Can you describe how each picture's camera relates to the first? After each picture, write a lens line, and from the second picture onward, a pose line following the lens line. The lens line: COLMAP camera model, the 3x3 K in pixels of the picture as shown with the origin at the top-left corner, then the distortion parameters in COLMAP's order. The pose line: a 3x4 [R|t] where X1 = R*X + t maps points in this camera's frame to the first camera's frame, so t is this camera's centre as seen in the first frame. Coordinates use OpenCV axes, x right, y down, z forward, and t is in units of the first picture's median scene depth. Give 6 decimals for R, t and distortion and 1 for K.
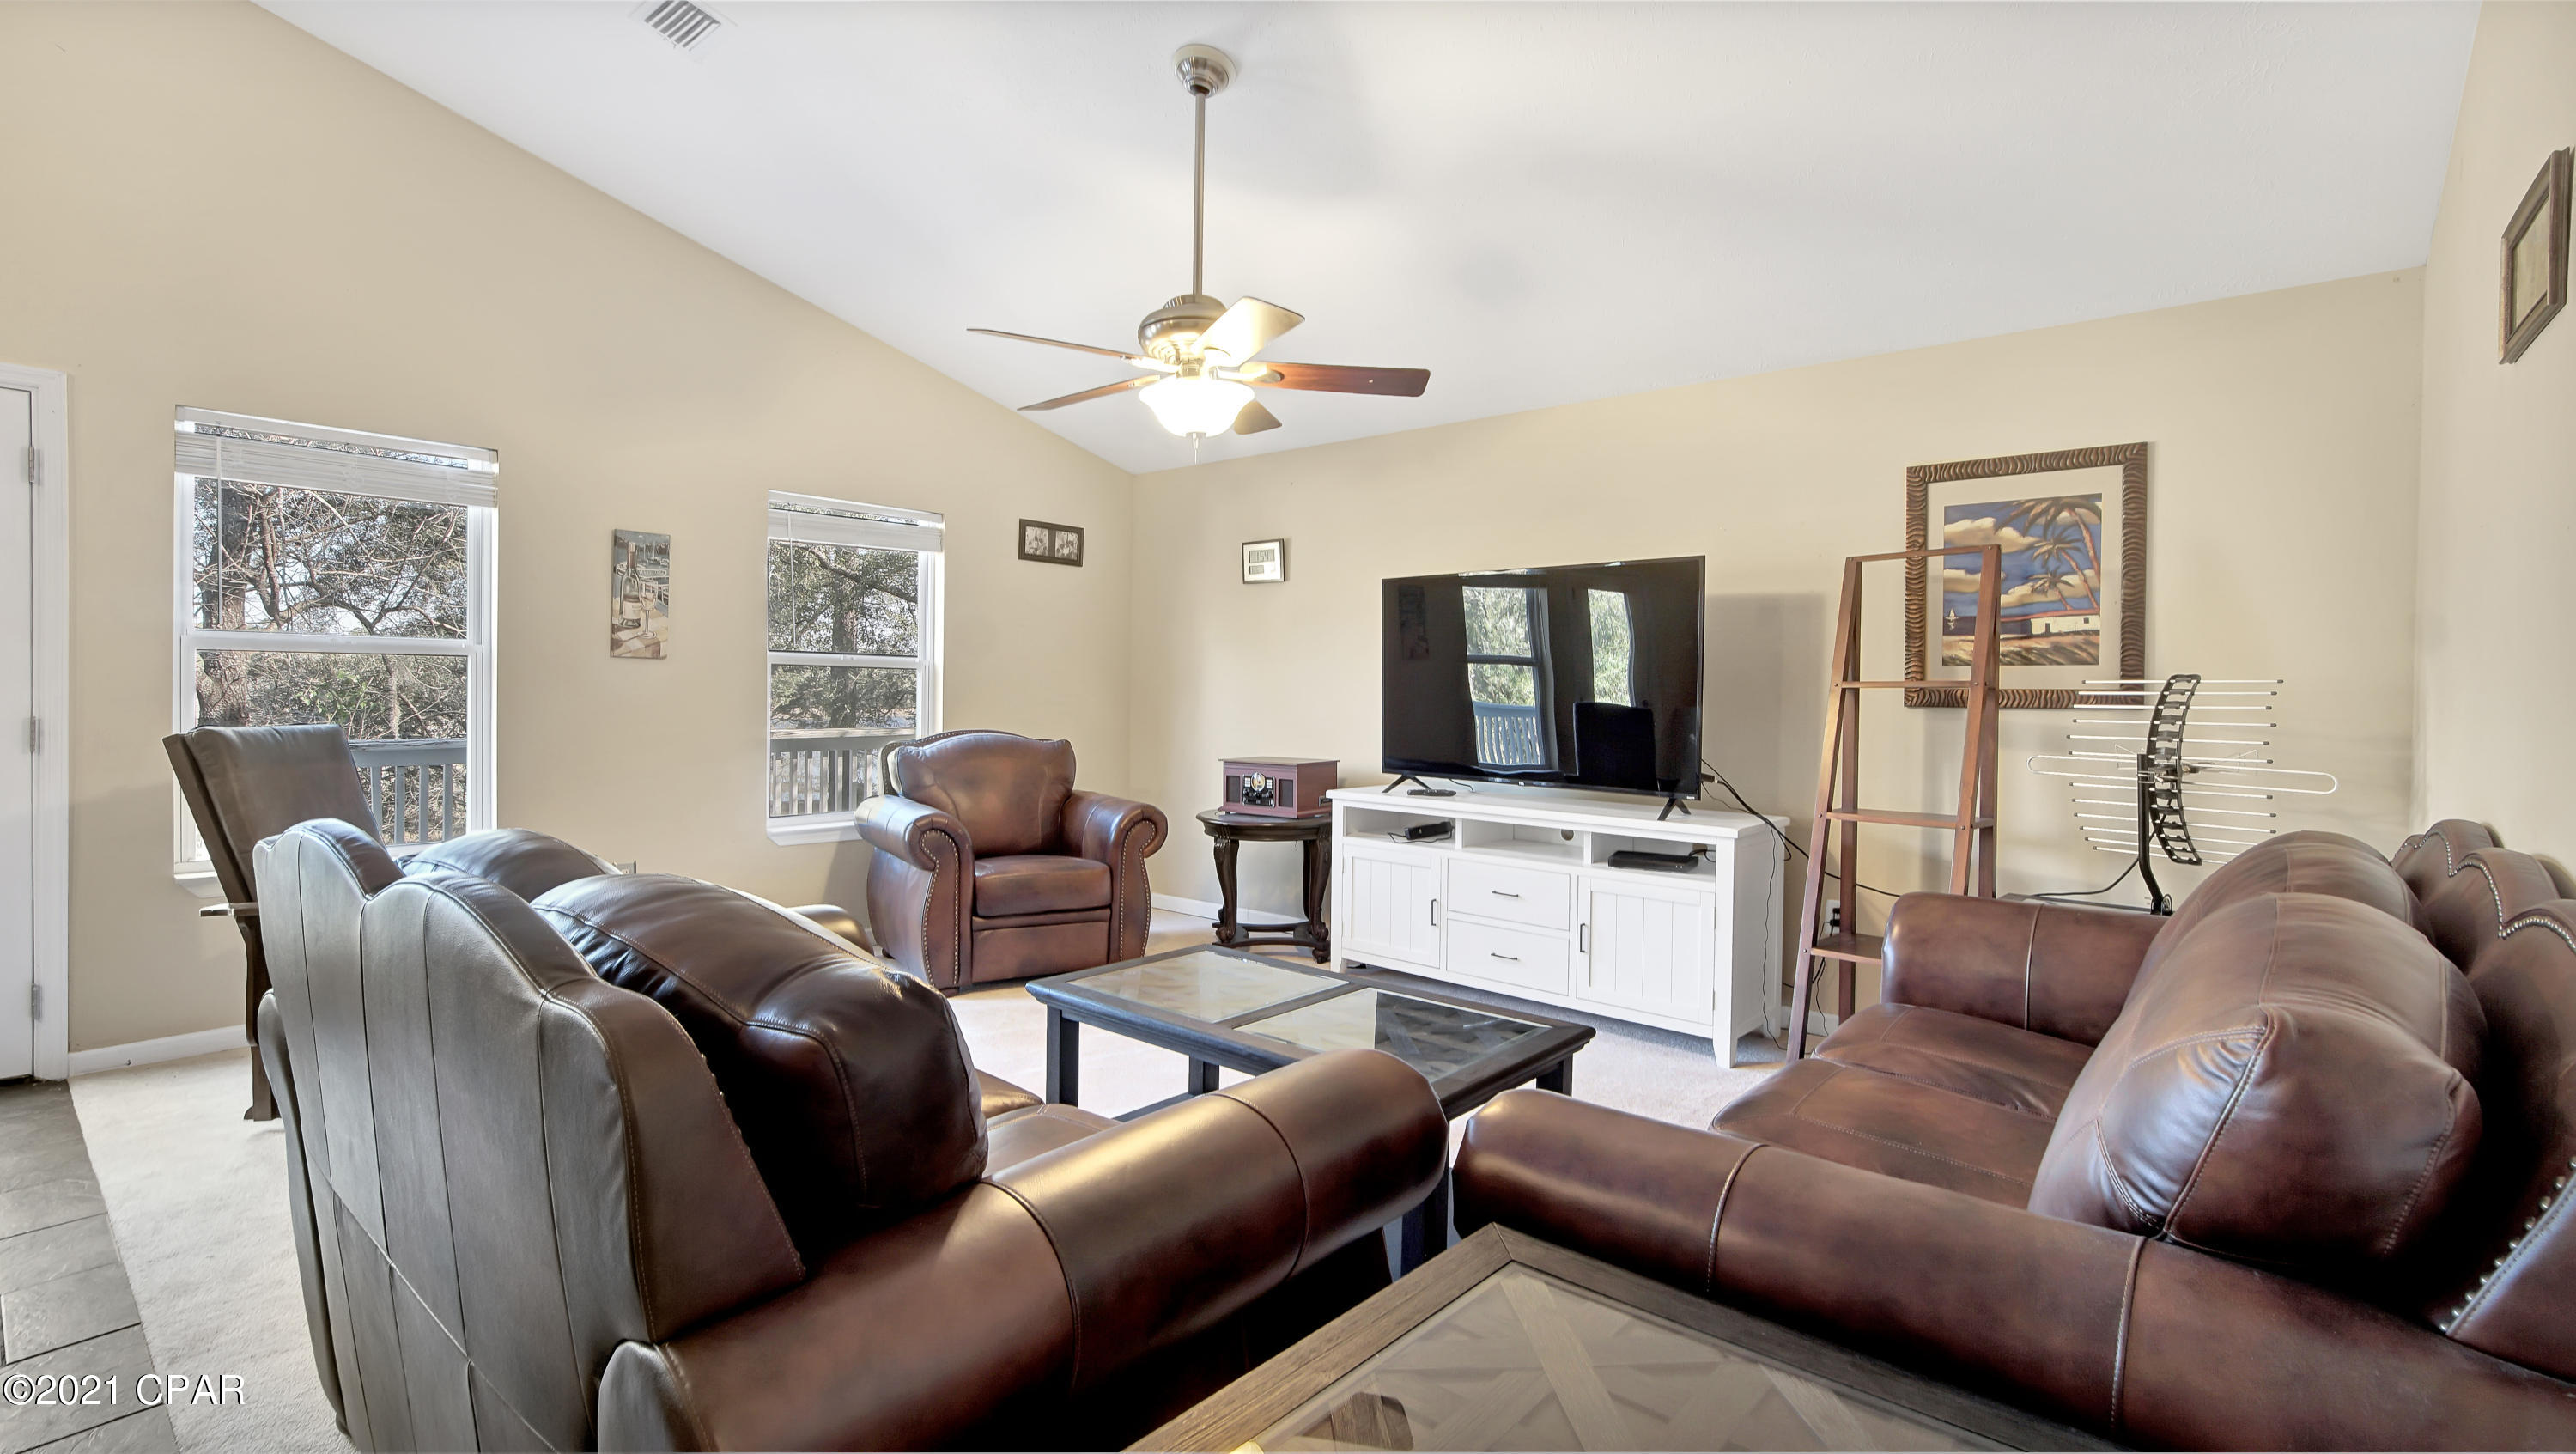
lens RADIAL K [[1176.2, 0, 1288.0], [0, 1176.2, 727.0], [0, 0, 1]] dist [-0.002744, -0.000134]
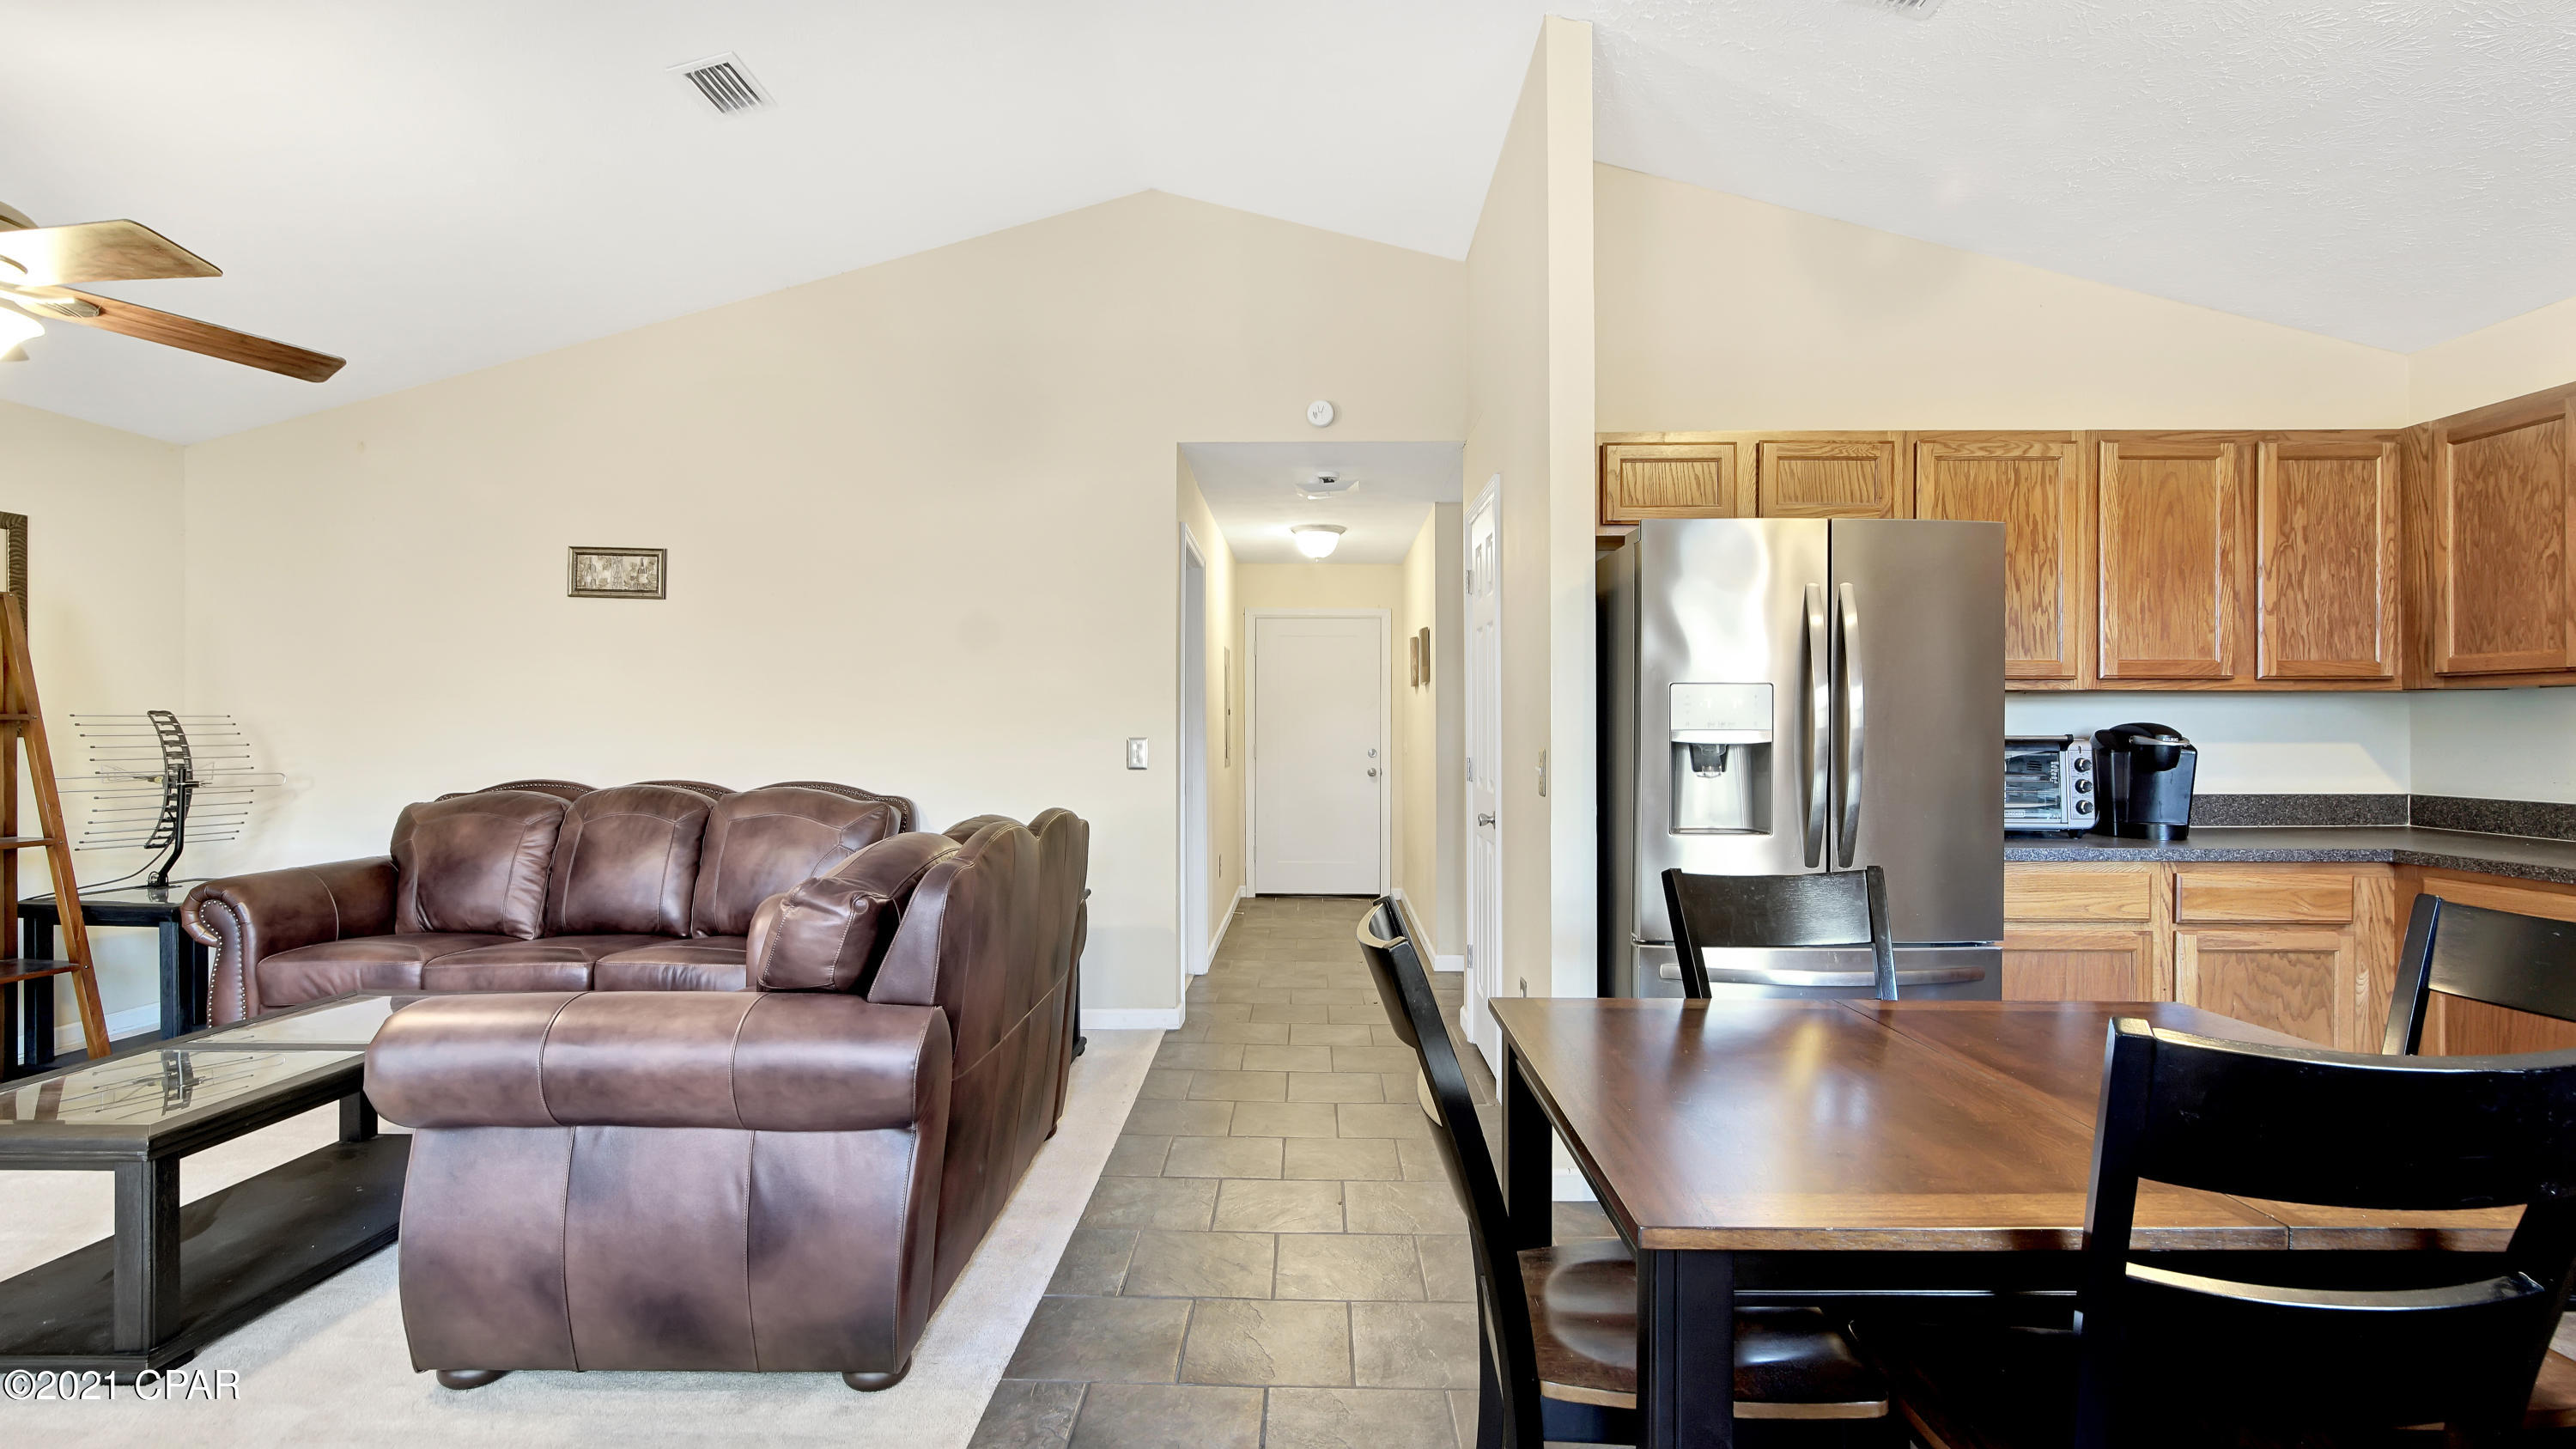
lens RADIAL K [[1156.2, 0, 1284.8], [0, 1156.2, 737.0], [0, 0, 1]] dist [-0.005389, 0.000030]
pose [[-0.629529, -0.021179, 0.776688, -0.952161], [0.010707, 0.999297, 0.035928, -0.040718], [-0.776903, 0.030934, -0.628860, 0.700217]]
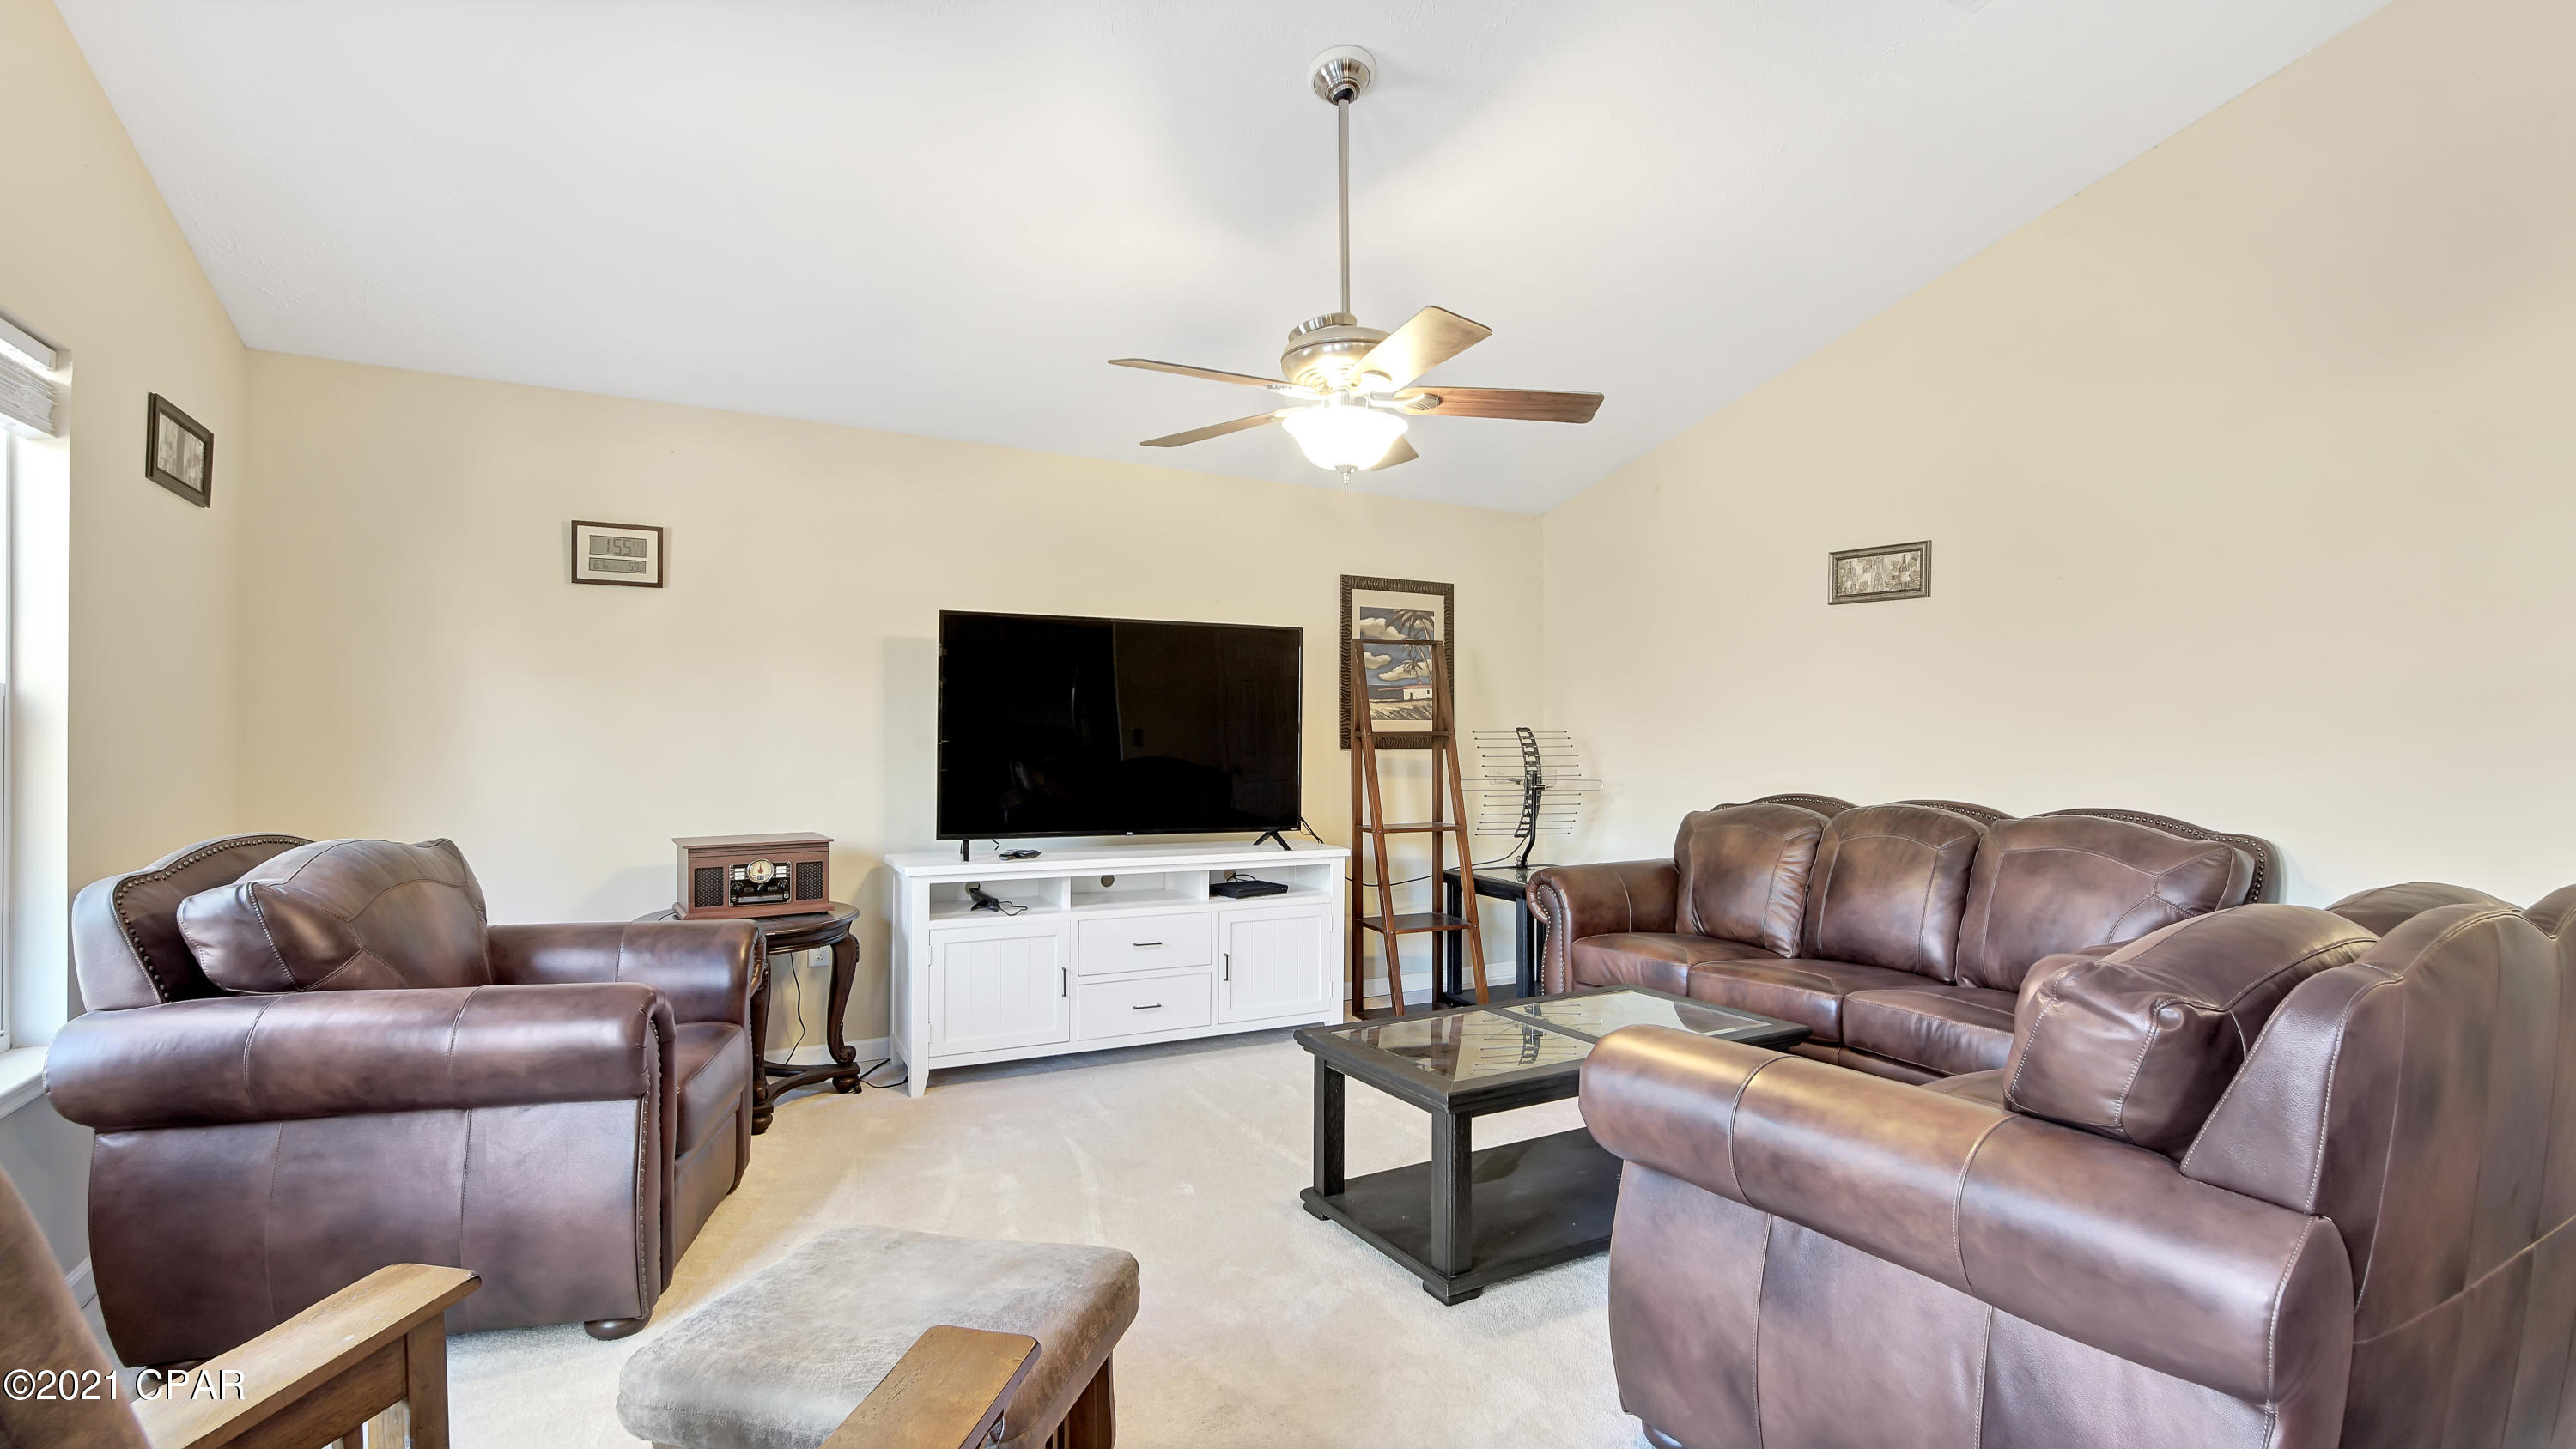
lens RADIAL K [[1155.9, 0, 1284.8], [0, 1155.9, 737.0], [0, 0, 1]] dist [-0.005389, 0.000030]
pose [[0.337027, -0.011132, 0.941429, -0.803479], [0.029987, 0.999550, 0.001084, -0.036487], [-0.941017, 0.027865, 0.337209, 0.639970]]
